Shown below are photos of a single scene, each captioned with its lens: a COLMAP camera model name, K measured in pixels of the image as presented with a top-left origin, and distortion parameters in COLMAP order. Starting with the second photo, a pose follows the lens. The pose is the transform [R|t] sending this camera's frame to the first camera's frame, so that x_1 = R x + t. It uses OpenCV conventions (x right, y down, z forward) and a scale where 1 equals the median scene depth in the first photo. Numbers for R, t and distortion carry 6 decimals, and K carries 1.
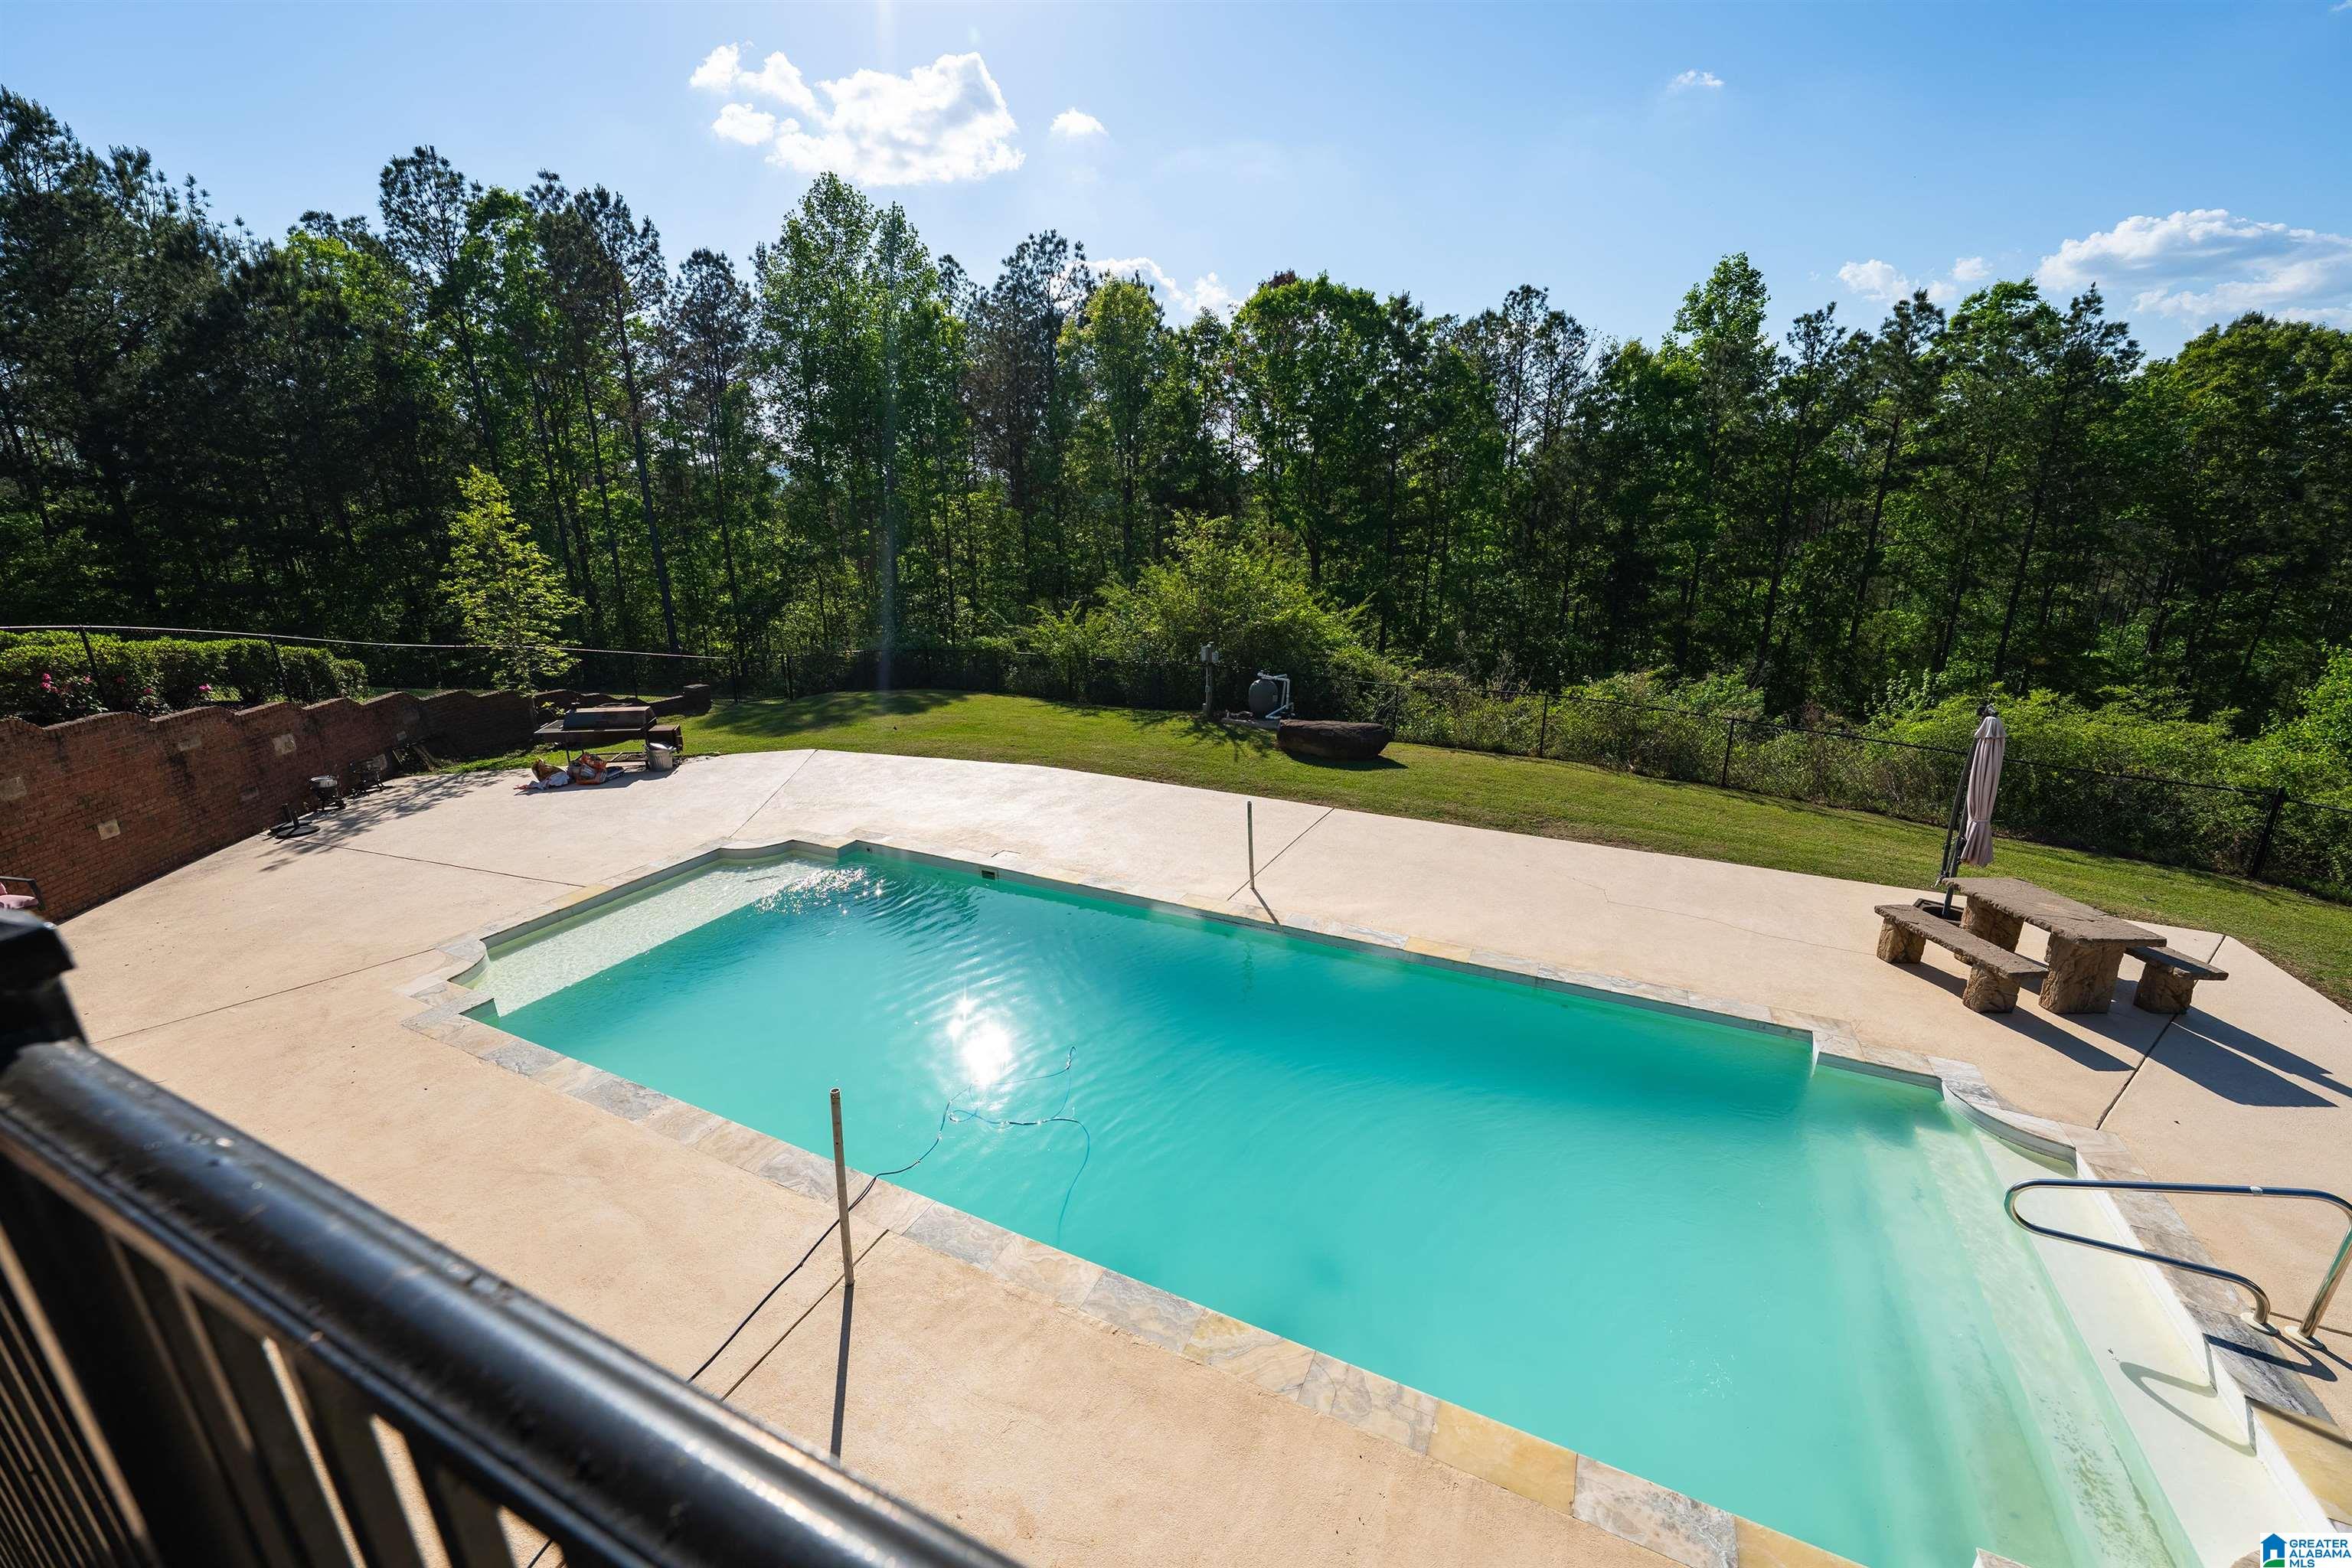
lens RADIAL K [[925.5, 0, 1177.0], [0, 925.5, 765.5], [0, 0, 1]] dist [0.000687, 0.000047]
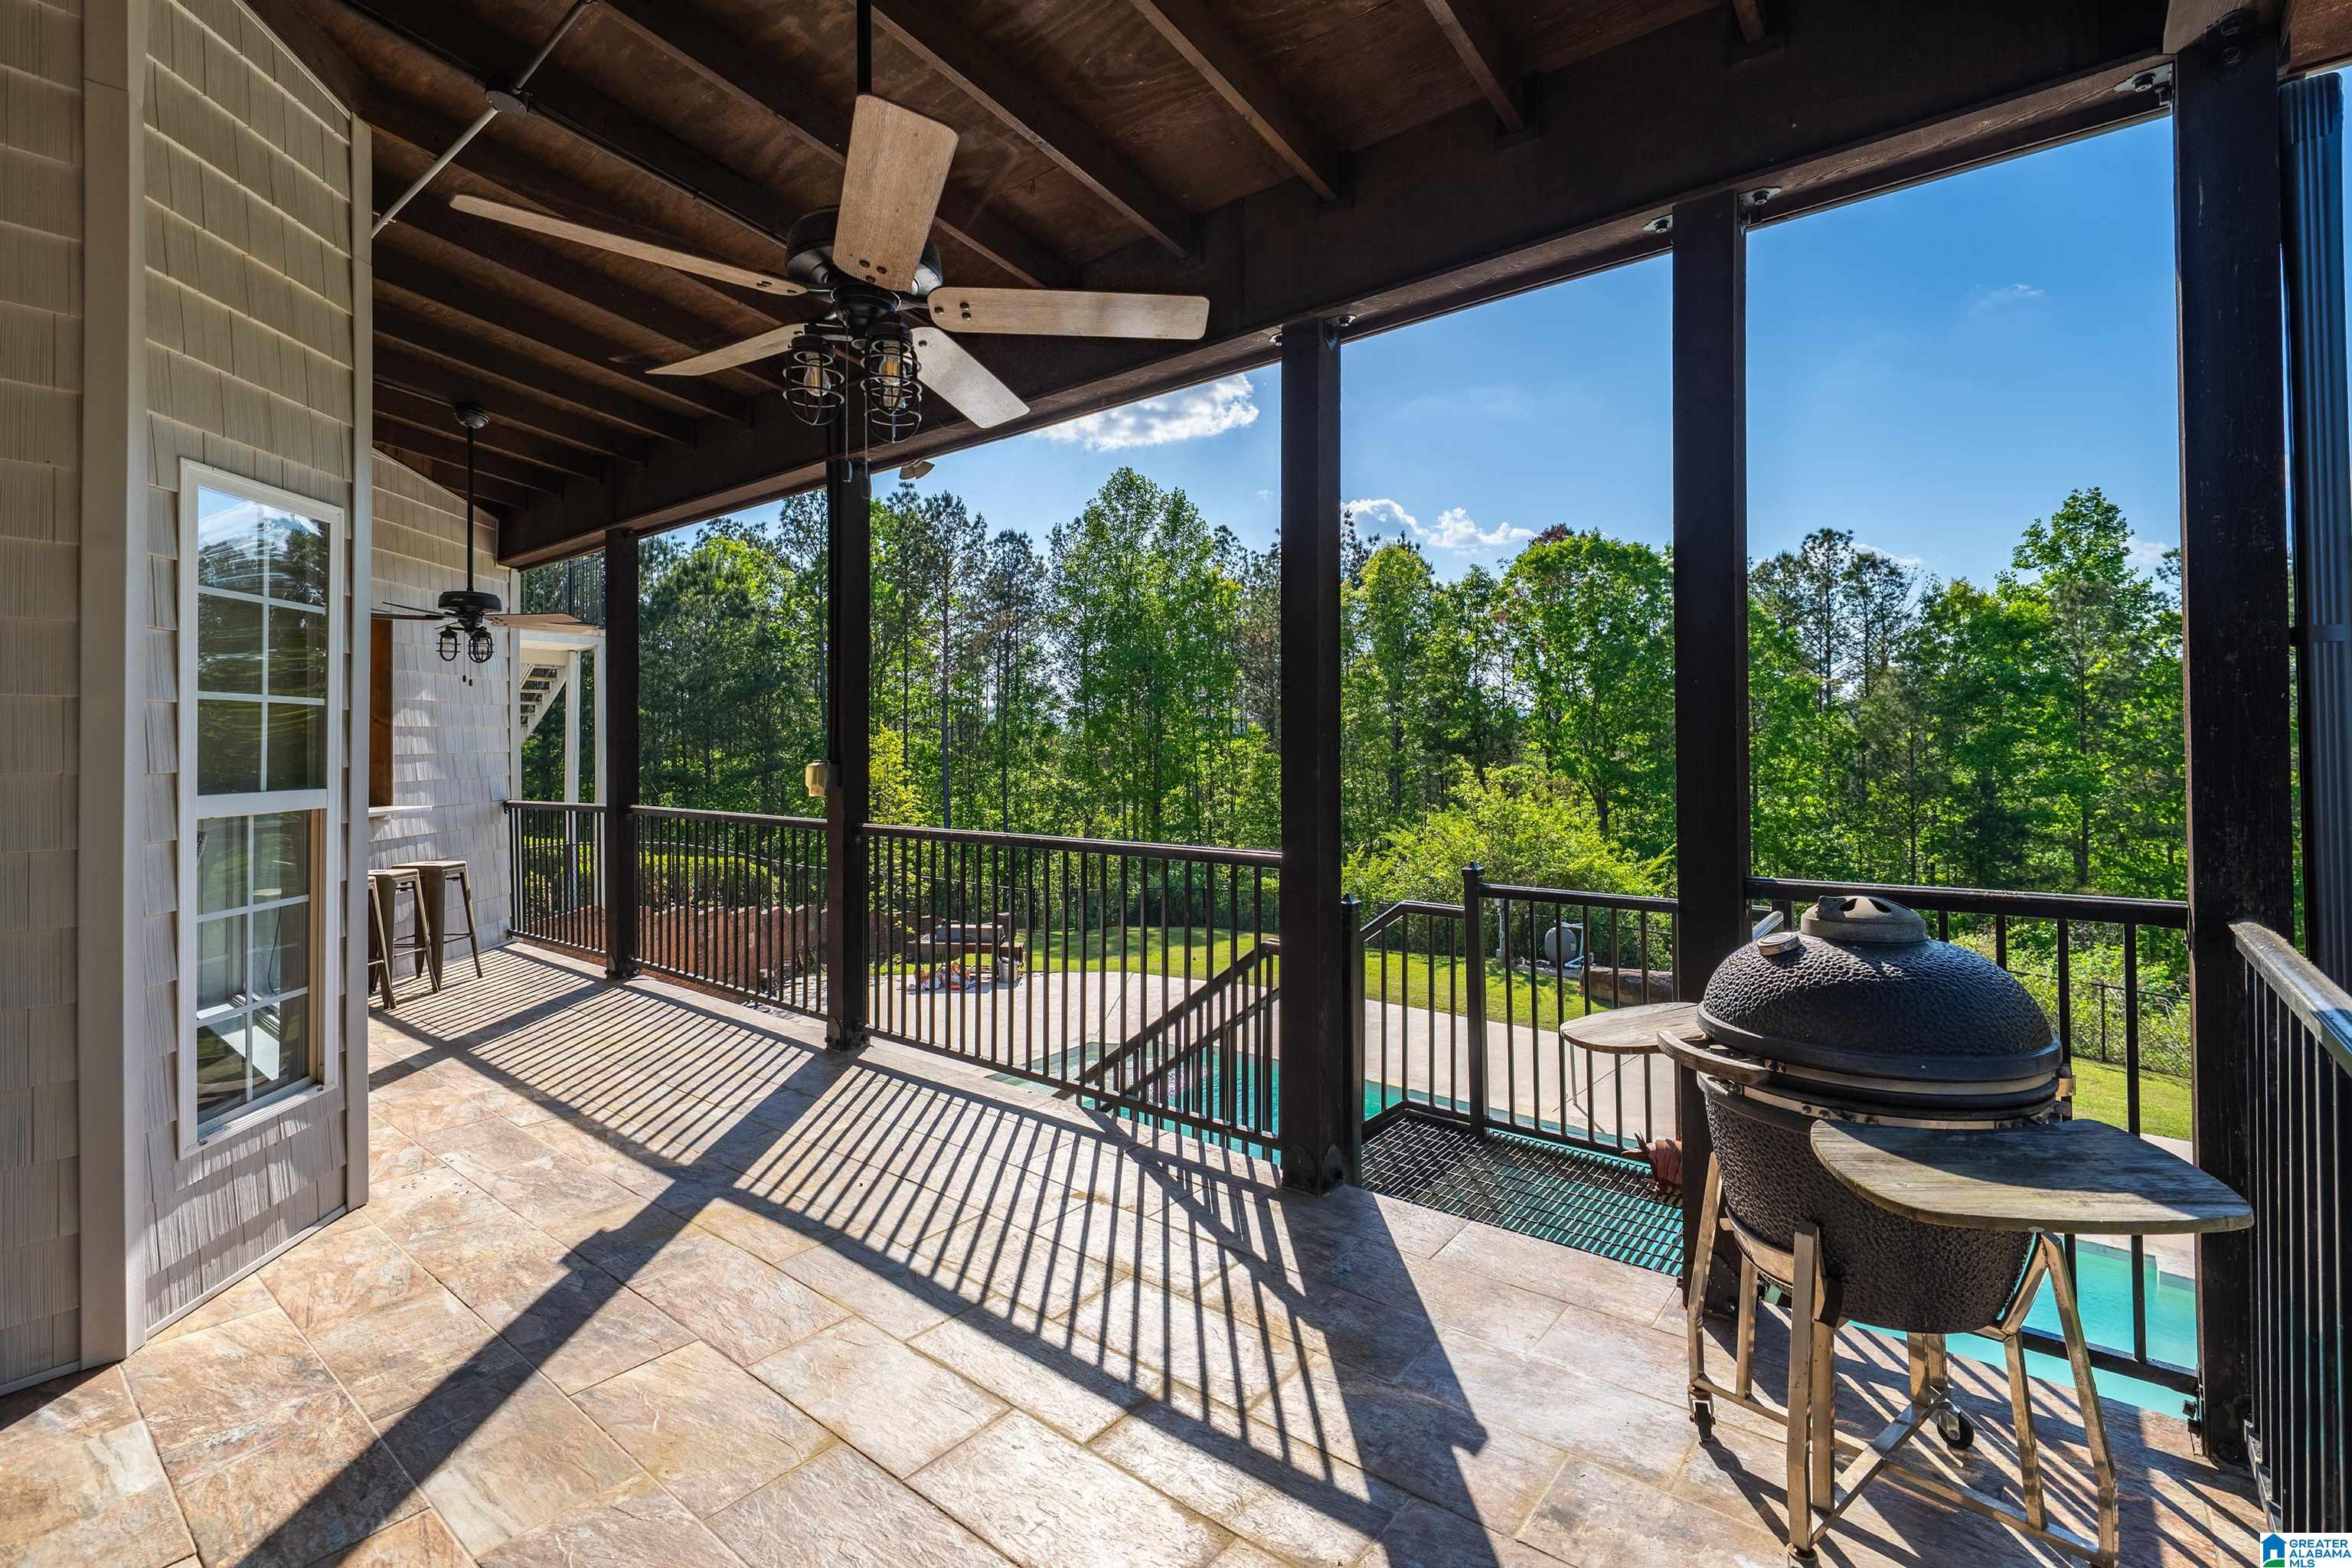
lens RADIAL K [[1052.3, 0, 1177.8], [0, 1052.3, 734.7], [0, 0, 1]] dist [0.002123, -0.000238]
pose [[0.973603, -0.000031, -0.228250, -0.025198], [-0.063928, 0.959940, -0.272814, 0.022594], [0.219115, 0.280204, 0.934598, -0.106642]]
